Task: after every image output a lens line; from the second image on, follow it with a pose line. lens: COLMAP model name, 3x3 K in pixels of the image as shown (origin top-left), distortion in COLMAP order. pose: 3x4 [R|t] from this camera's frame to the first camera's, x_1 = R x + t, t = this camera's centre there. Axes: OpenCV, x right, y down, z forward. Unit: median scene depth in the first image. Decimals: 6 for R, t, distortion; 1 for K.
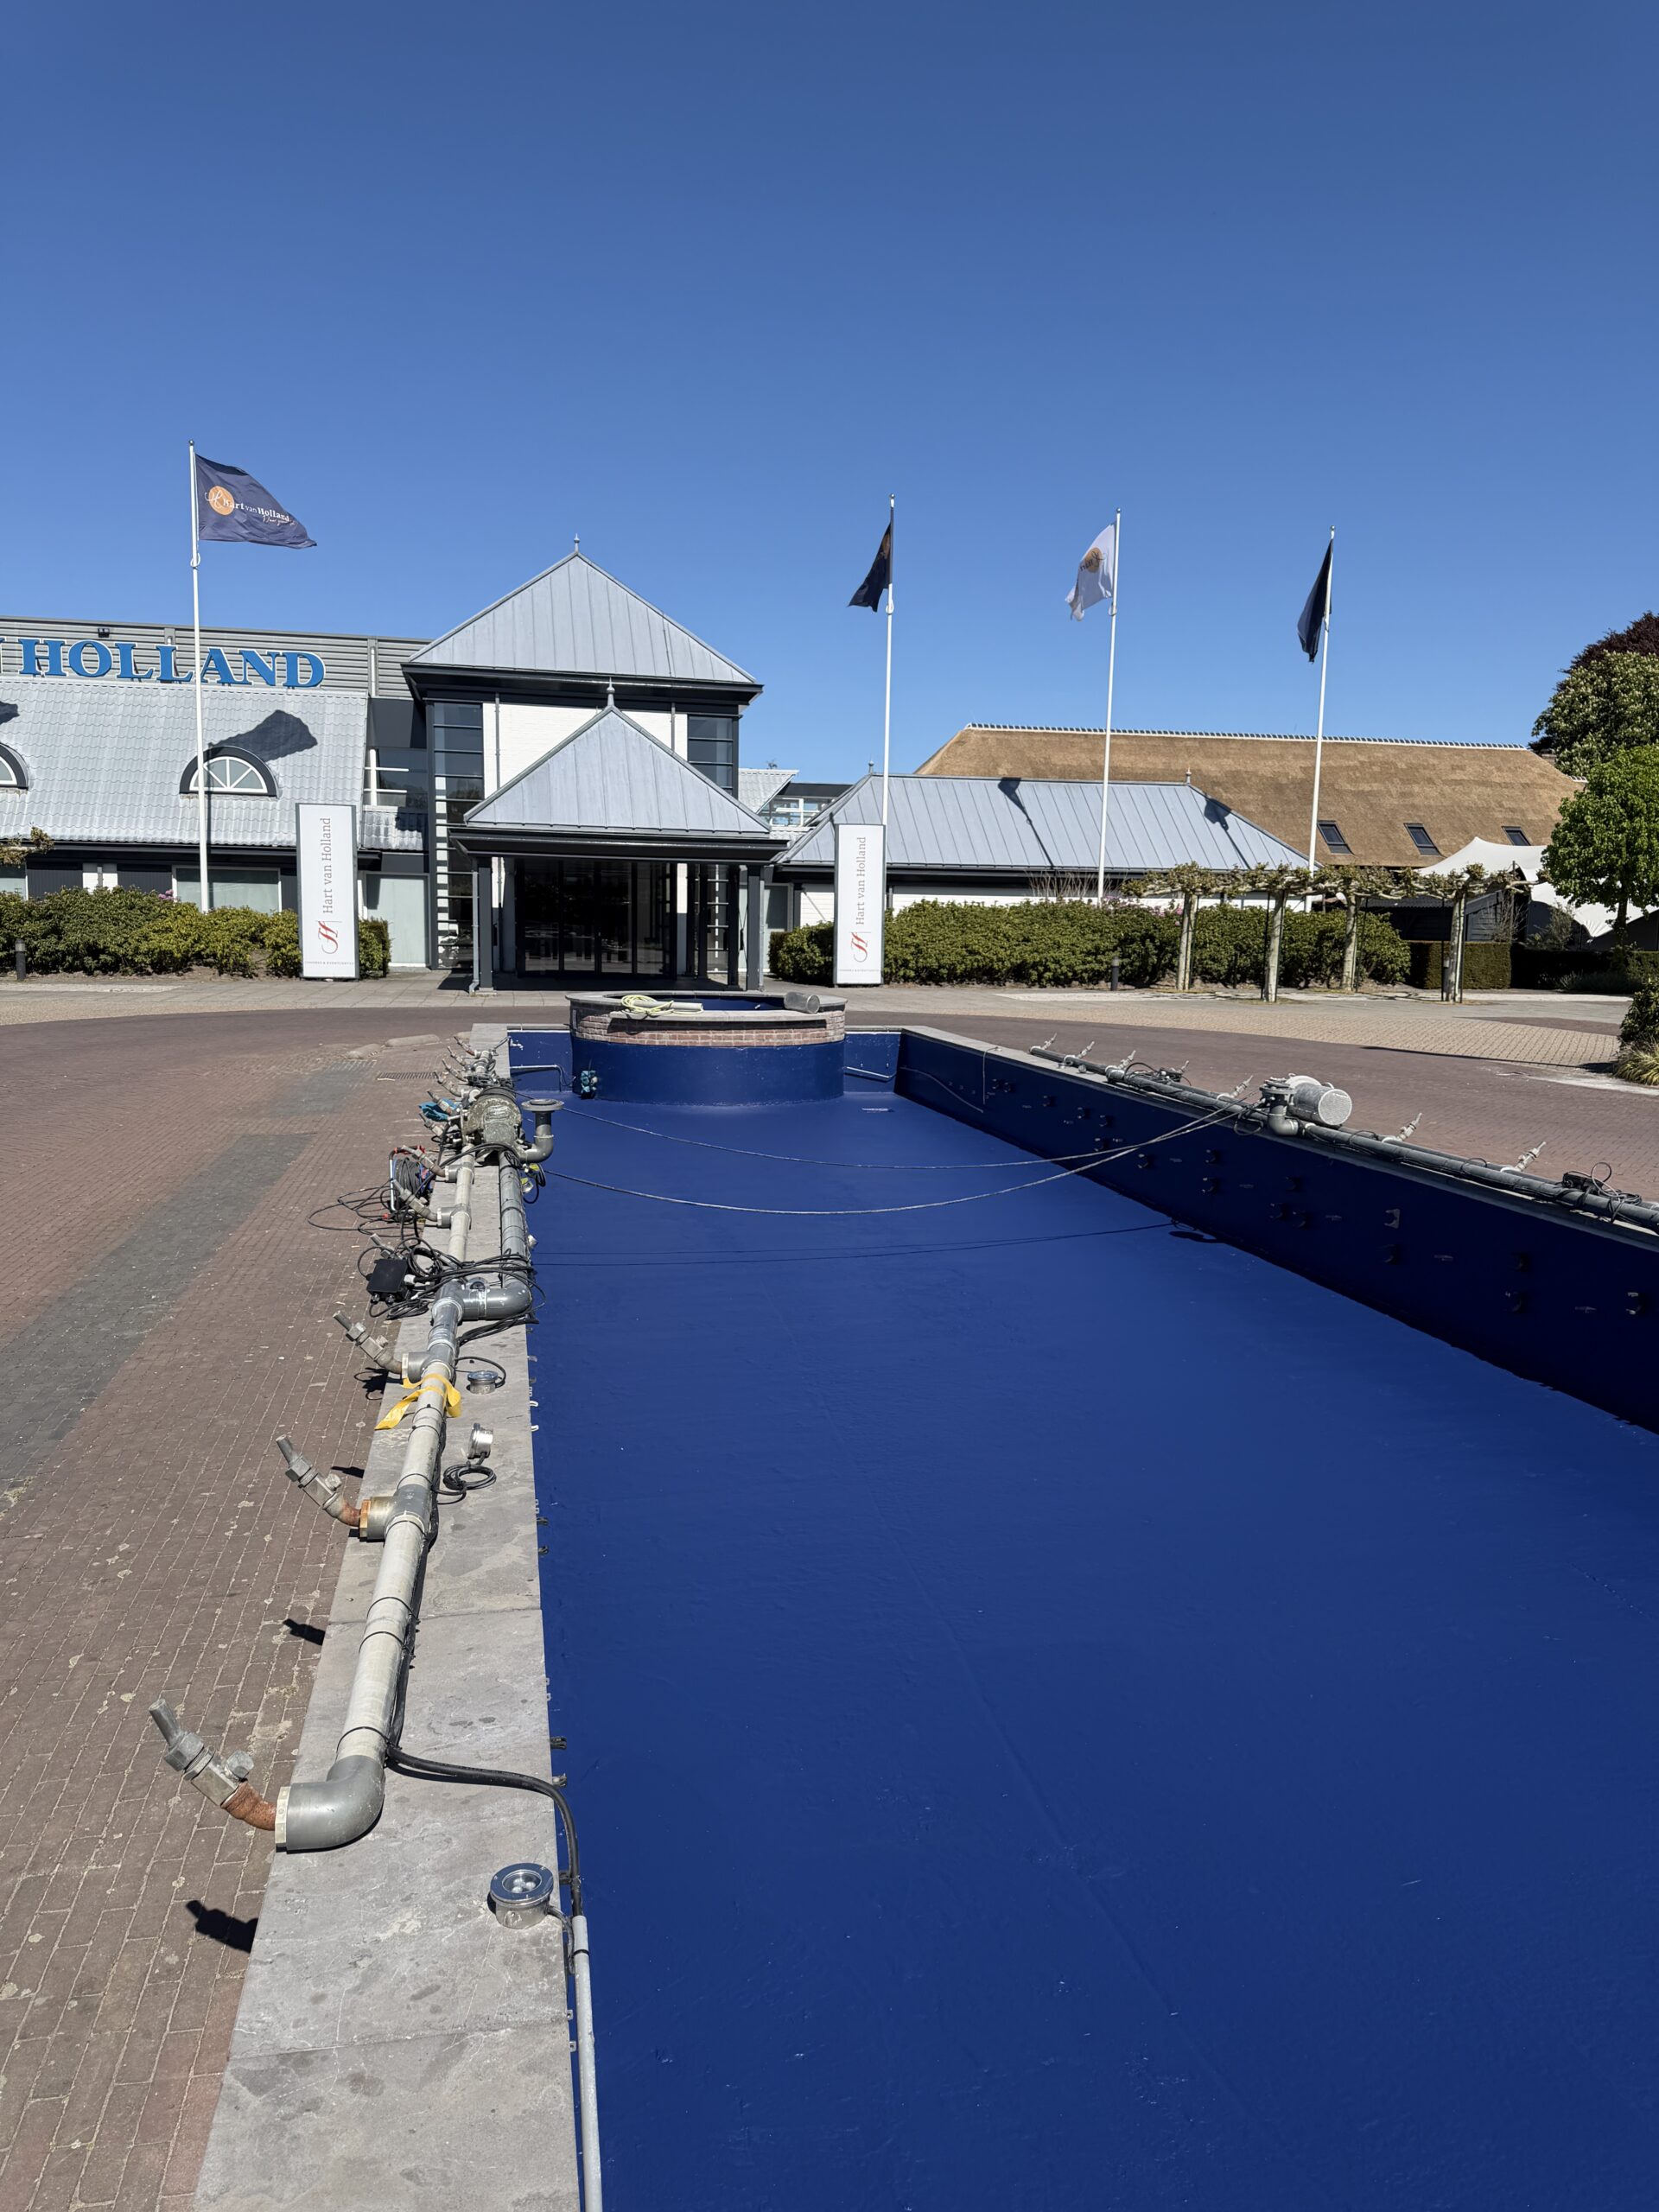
lens RADIAL K [[1577.1, 0, 828.5], [0, 1577.1, 1134.5], [0, 0, 1]] dist [0.065054, -0.059200]
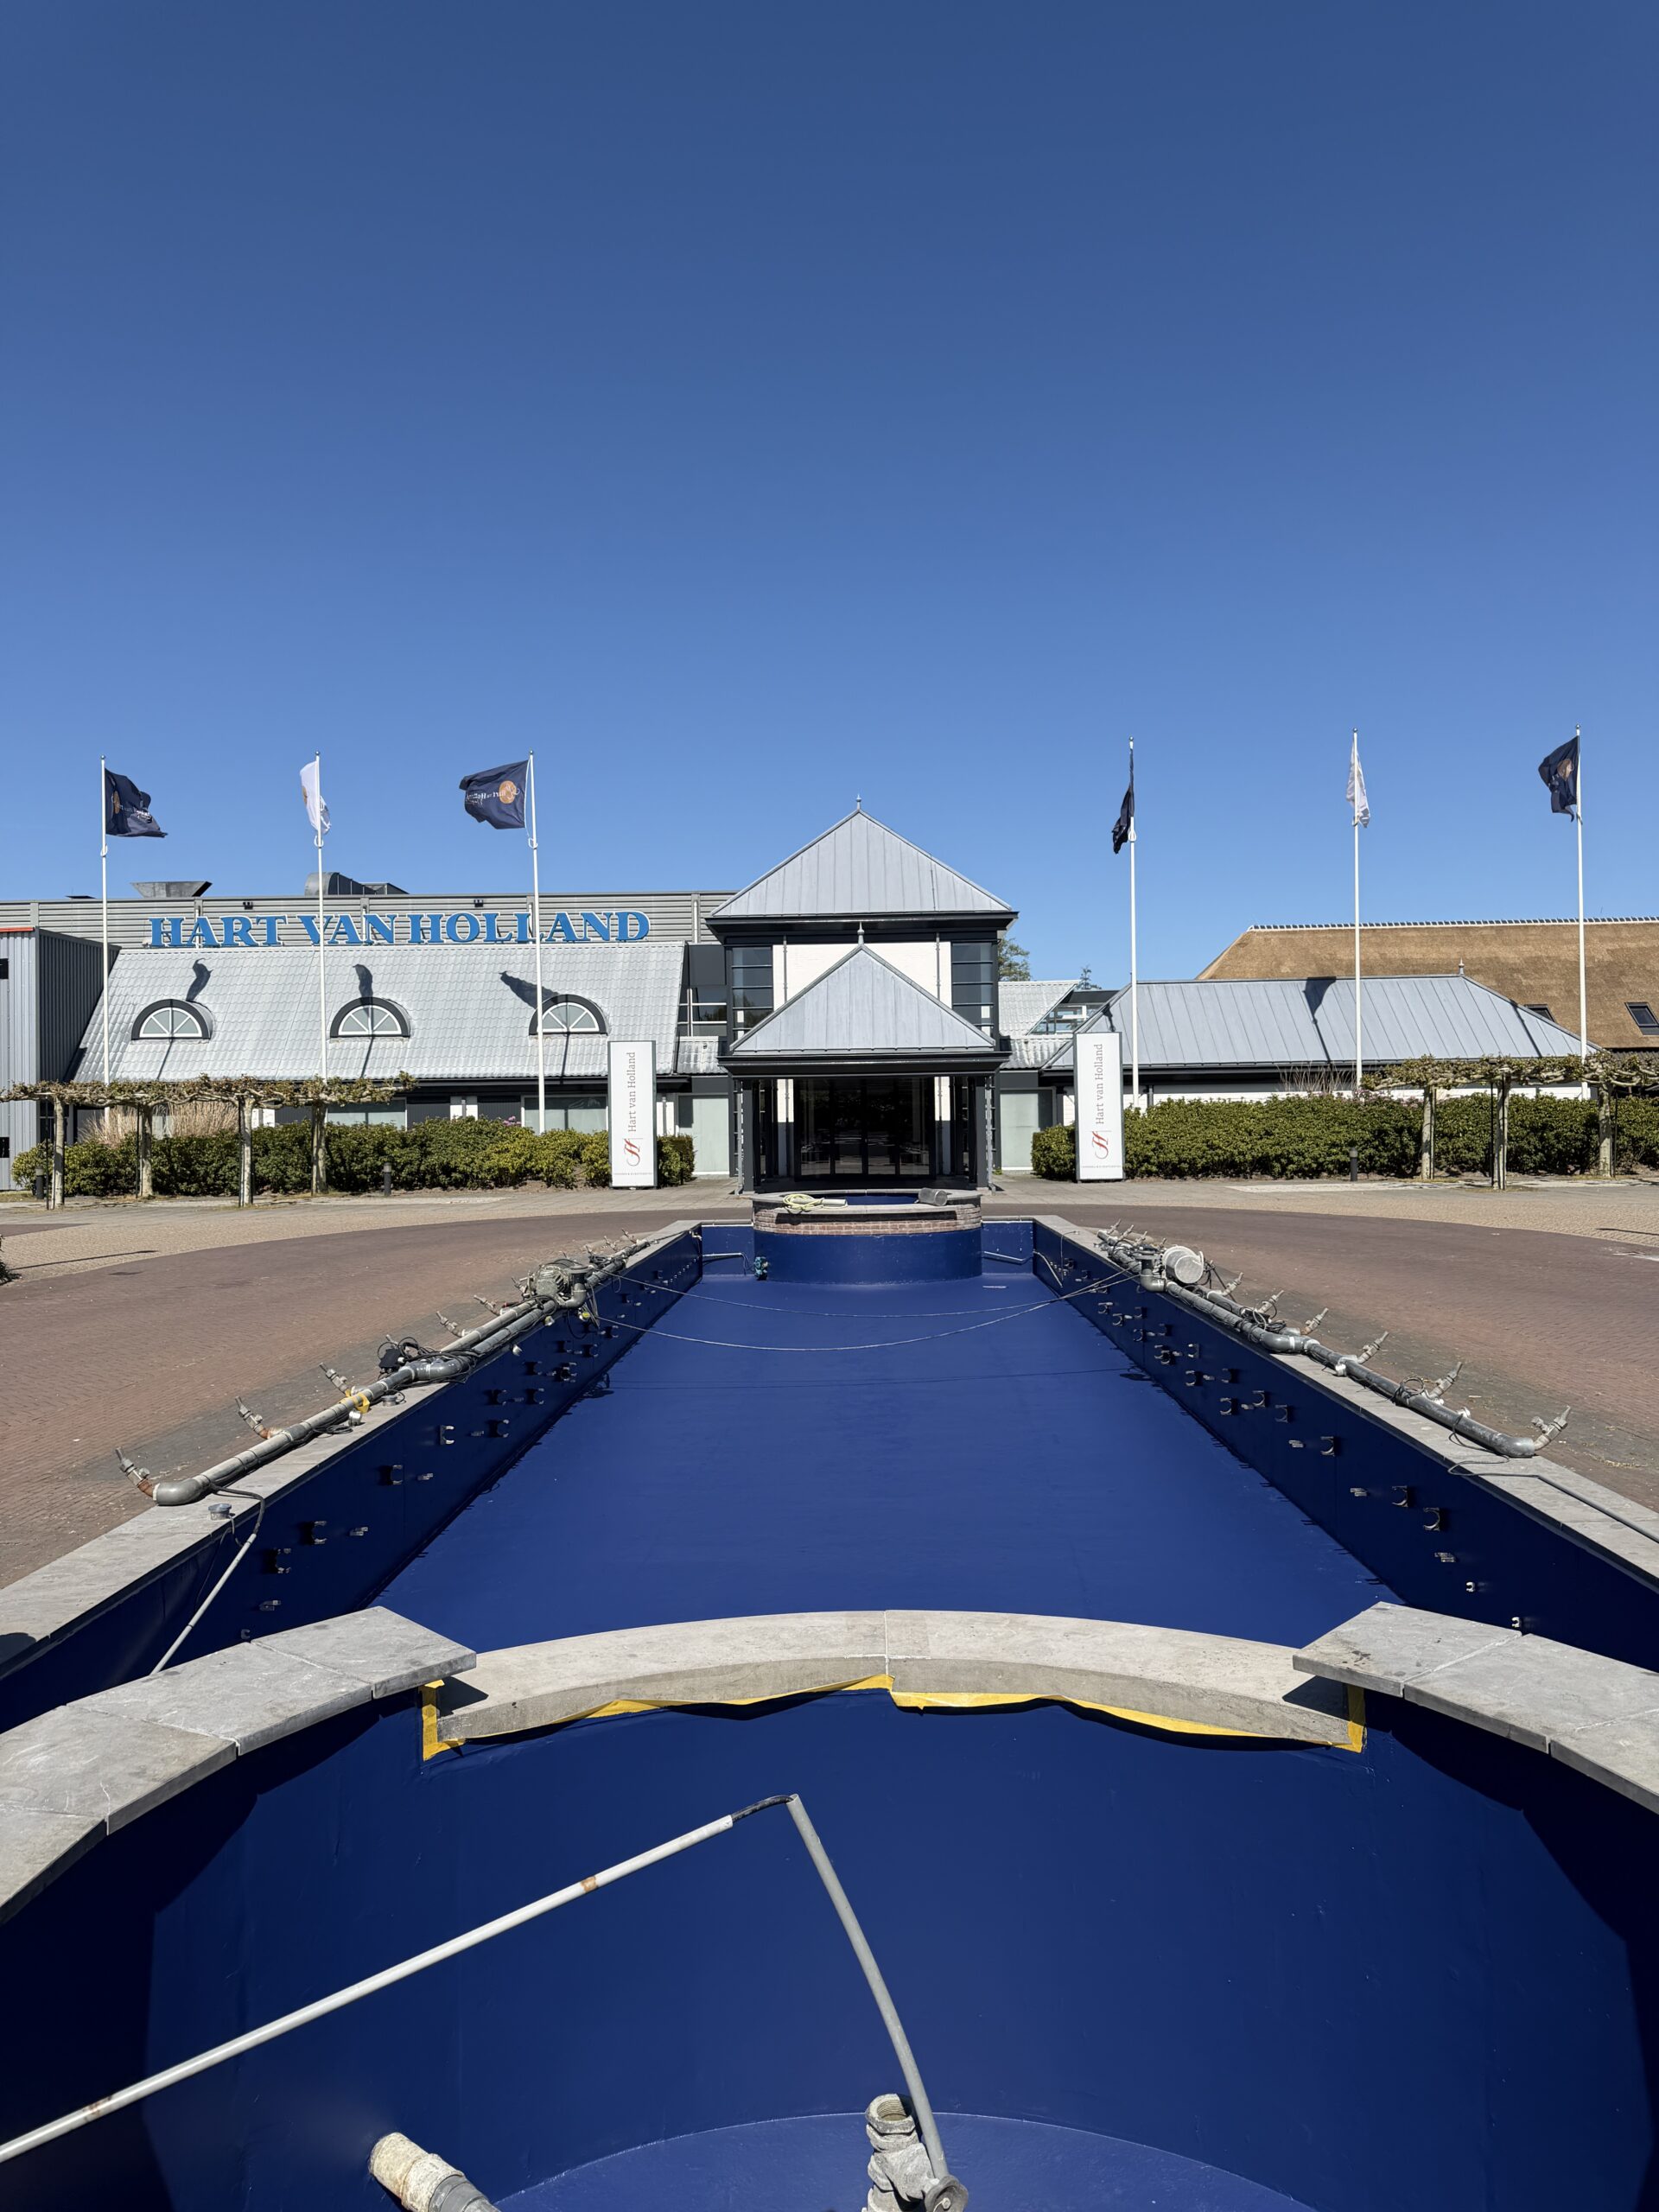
lens RADIAL K [[1577.1, 0, 815.6], [0, 1577.1, 1100.1], [0, 0, 1]] dist [0.065054, -0.059200]
pose [[0.972535, -0.037021, -0.229794, 0.074654], [0.002729, 0.989016, -0.147784, 0.008533], [0.232741, 0.143098, 0.961954, -0.078126]]
